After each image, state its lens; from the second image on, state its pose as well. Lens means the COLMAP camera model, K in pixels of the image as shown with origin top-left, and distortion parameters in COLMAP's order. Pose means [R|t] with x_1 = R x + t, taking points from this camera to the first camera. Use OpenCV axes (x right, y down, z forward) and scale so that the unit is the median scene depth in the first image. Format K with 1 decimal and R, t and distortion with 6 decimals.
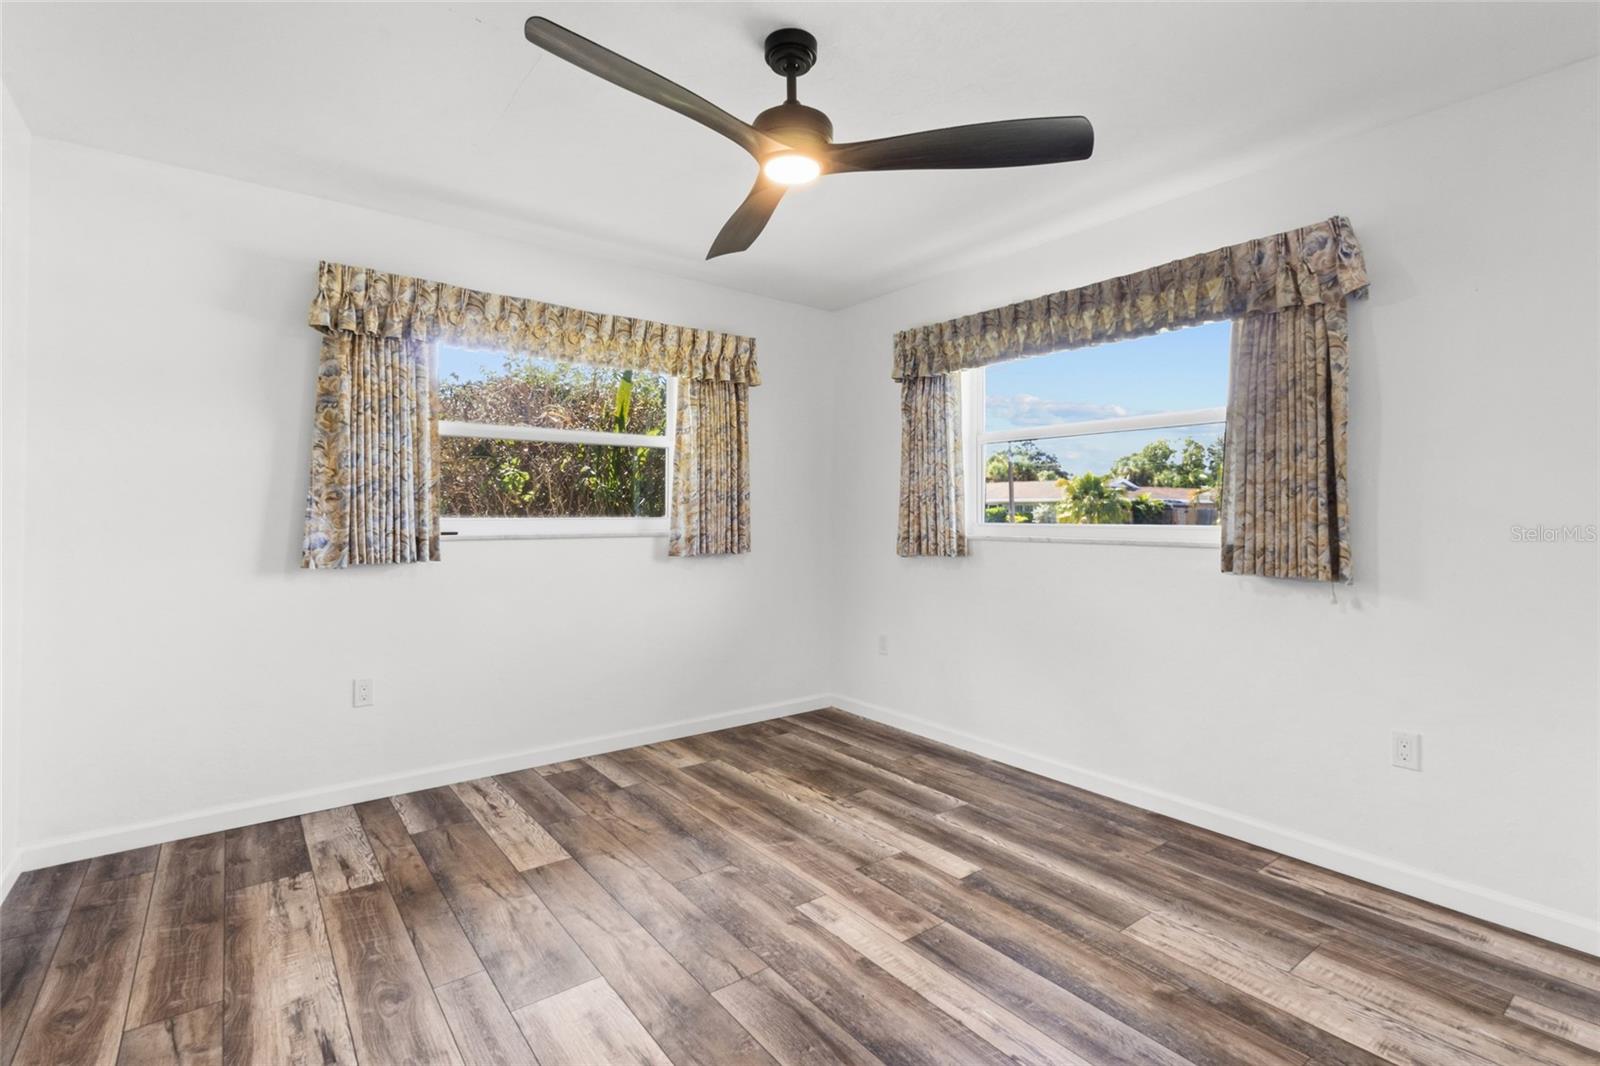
lens RADIAL K [[740.9, 0, 800.1], [0, 740.9, 525.4], [0, 0, 1]] dist [0.001784, 0.000731]
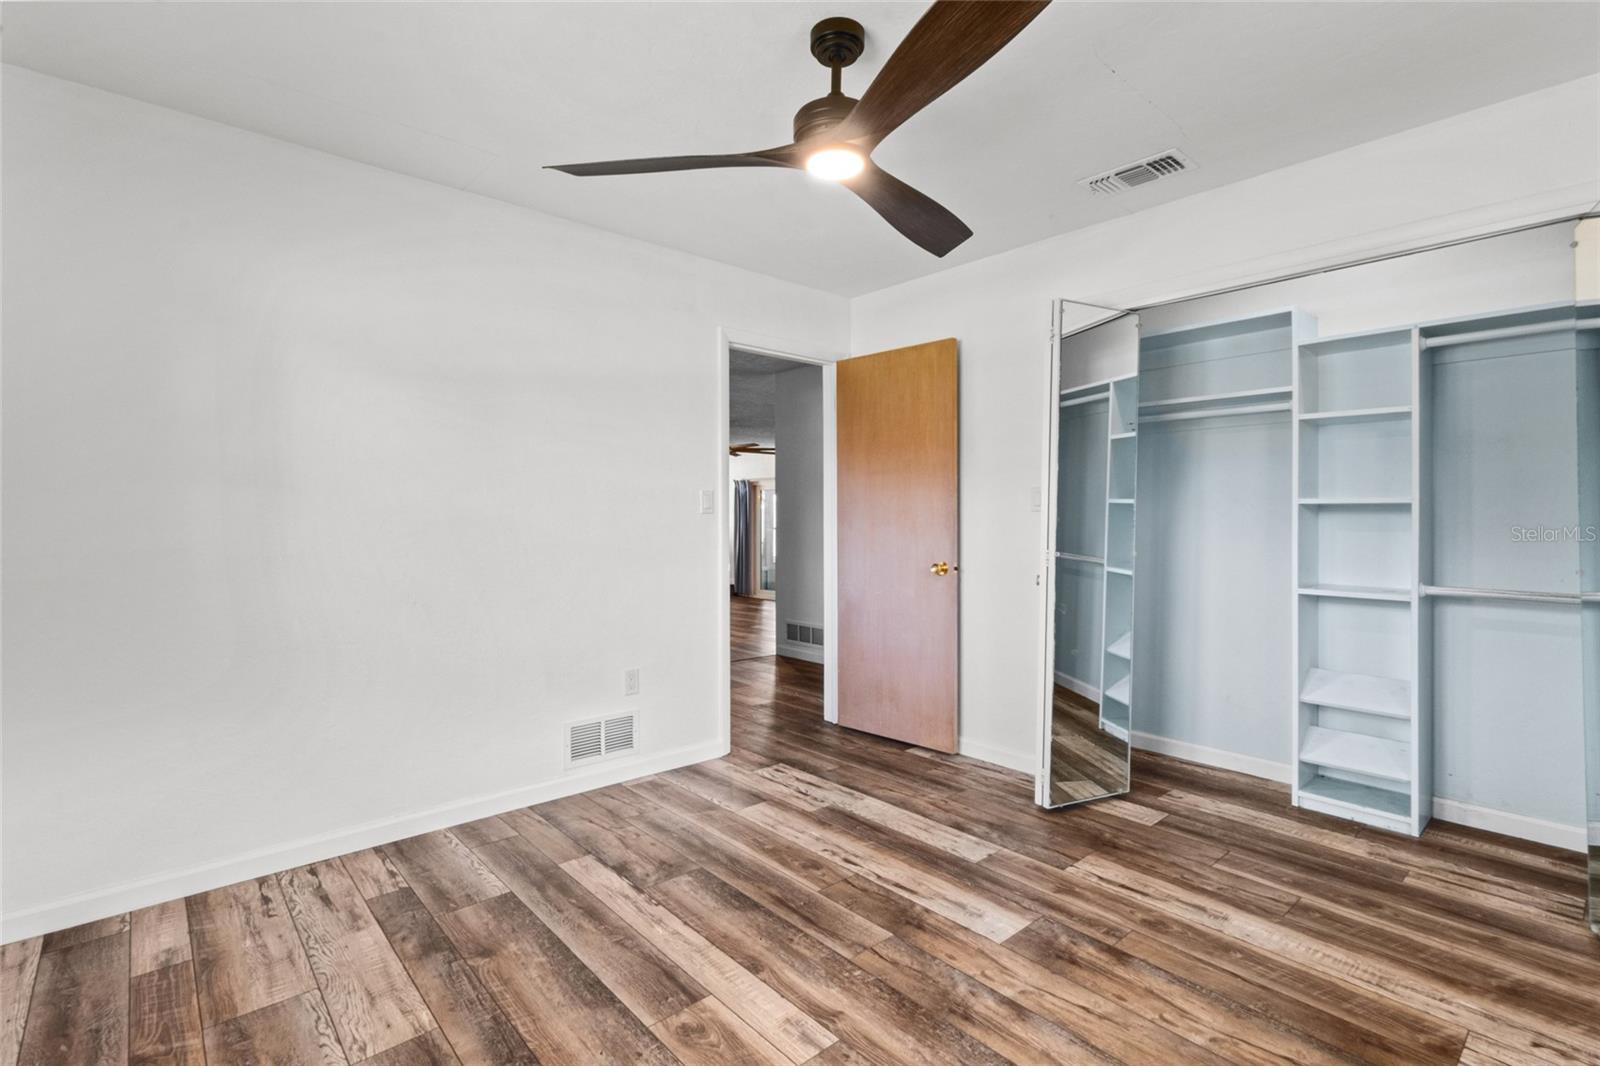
lens RADIAL K [[740.9, 0, 800.1], [0, 740.9, 525.4], [0, 0, 1]] dist [0.001784, 0.000731]
pose [[-0.997348, -0.004697, -0.072622, 0.103282], [-0.006499, 0.999676, 0.024597, -0.029406], [0.072483, 0.025004, -0.997056, 1.986798]]
